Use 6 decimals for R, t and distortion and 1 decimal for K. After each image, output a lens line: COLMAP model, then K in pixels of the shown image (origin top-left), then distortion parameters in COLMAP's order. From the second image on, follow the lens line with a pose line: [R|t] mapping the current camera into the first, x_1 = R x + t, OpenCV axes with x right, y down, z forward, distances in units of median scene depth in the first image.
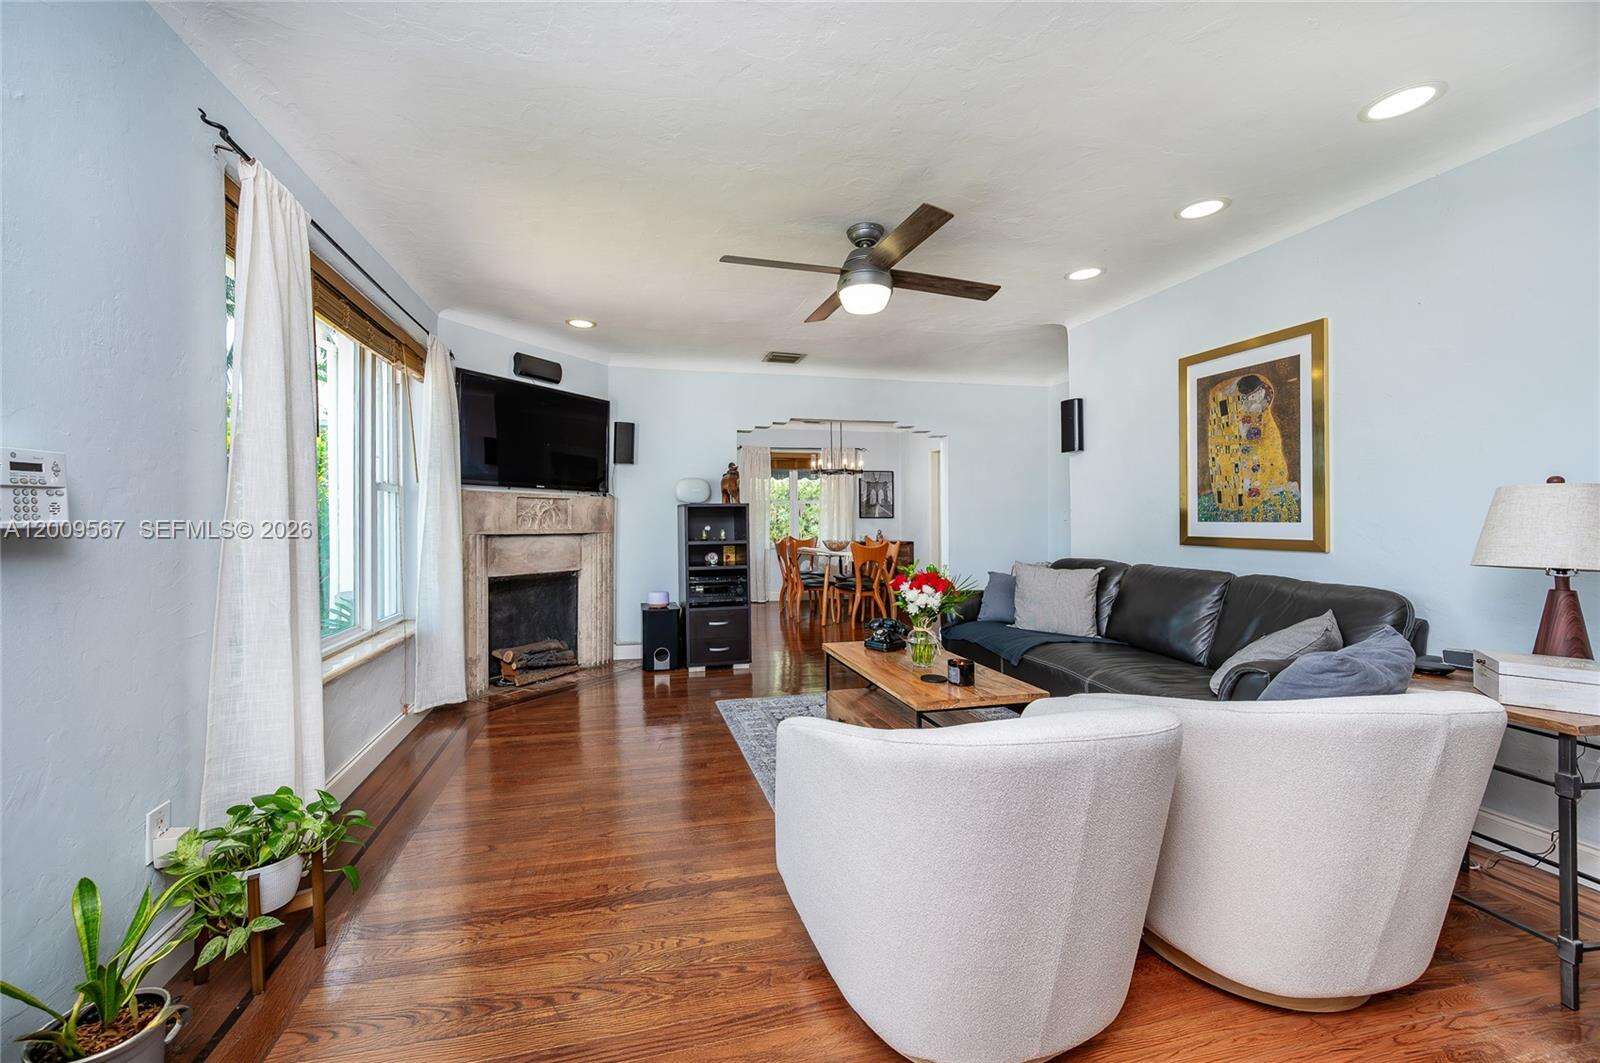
lens RADIAL K [[626.6, 0, 810.9], [0, 626.6, 520.1], [0, 0, 1]] dist [-0.001674, 0.000340]
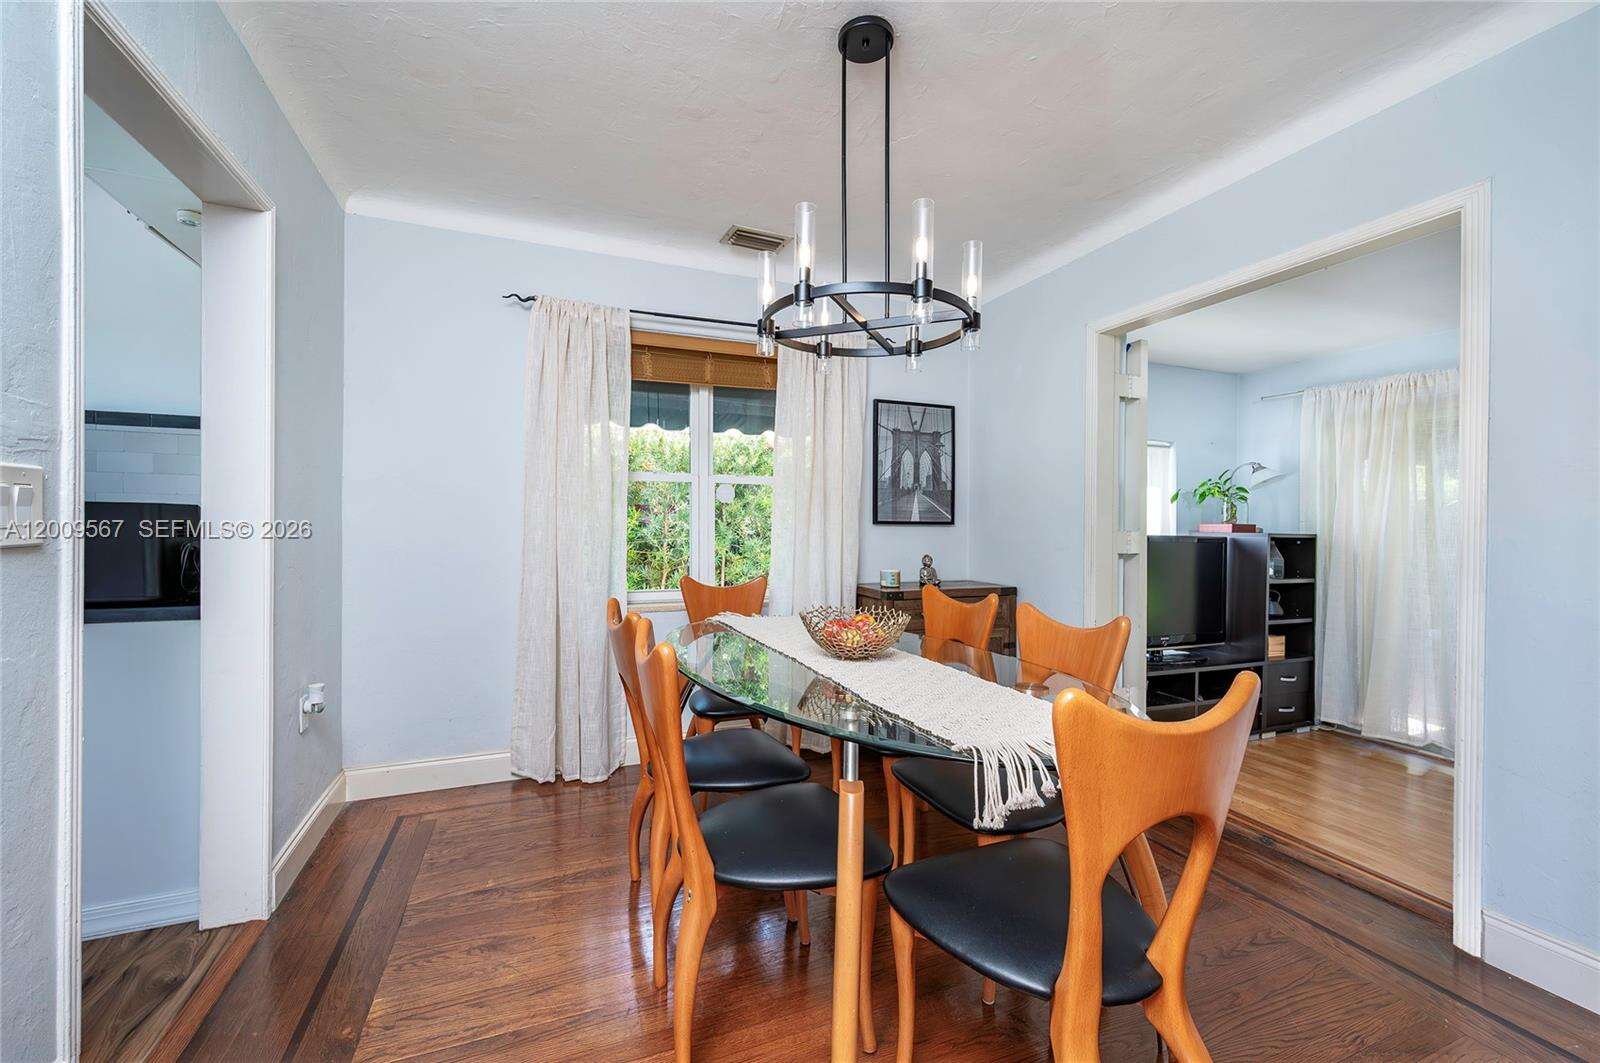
lens RADIAL K [[626.6, 0, 786.0], [0, 626.6, 526.4], [0, 0, 1]] dist [-0.001674, 0.000340]
pose [[0.987716, 0.003931, 0.156209, -0.055574], [-0.003102, 0.999980, -0.005548, 0.001136], [-0.156228, 0.004995, 0.987708, 0.986461]]
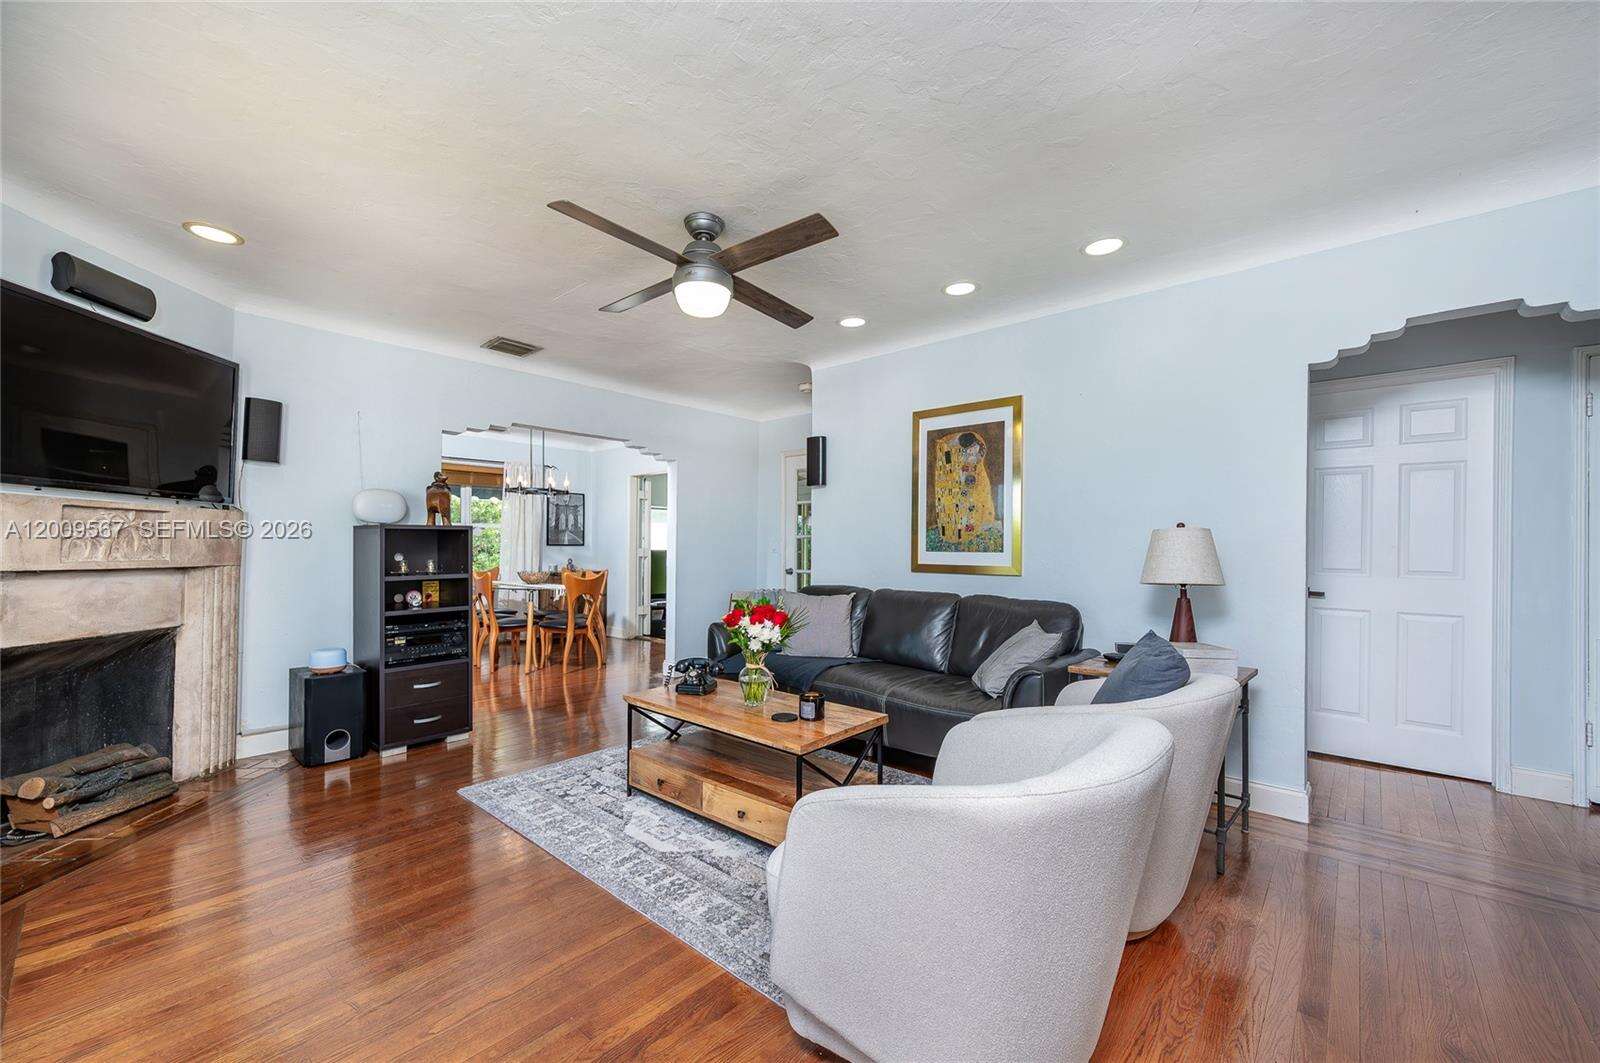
lens RADIAL K [[626.6, 0, 767.3], [0, 626.6, 545.4], [0, 0, 1]] dist [-0.001674, 0.000340]
pose [[0.827521, 0.007985, 0.561378, -0.248312], [-0.006143, 0.999968, -0.005169, -0.000816], [-0.561402, 0.000829, 0.827543, 0.162121]]
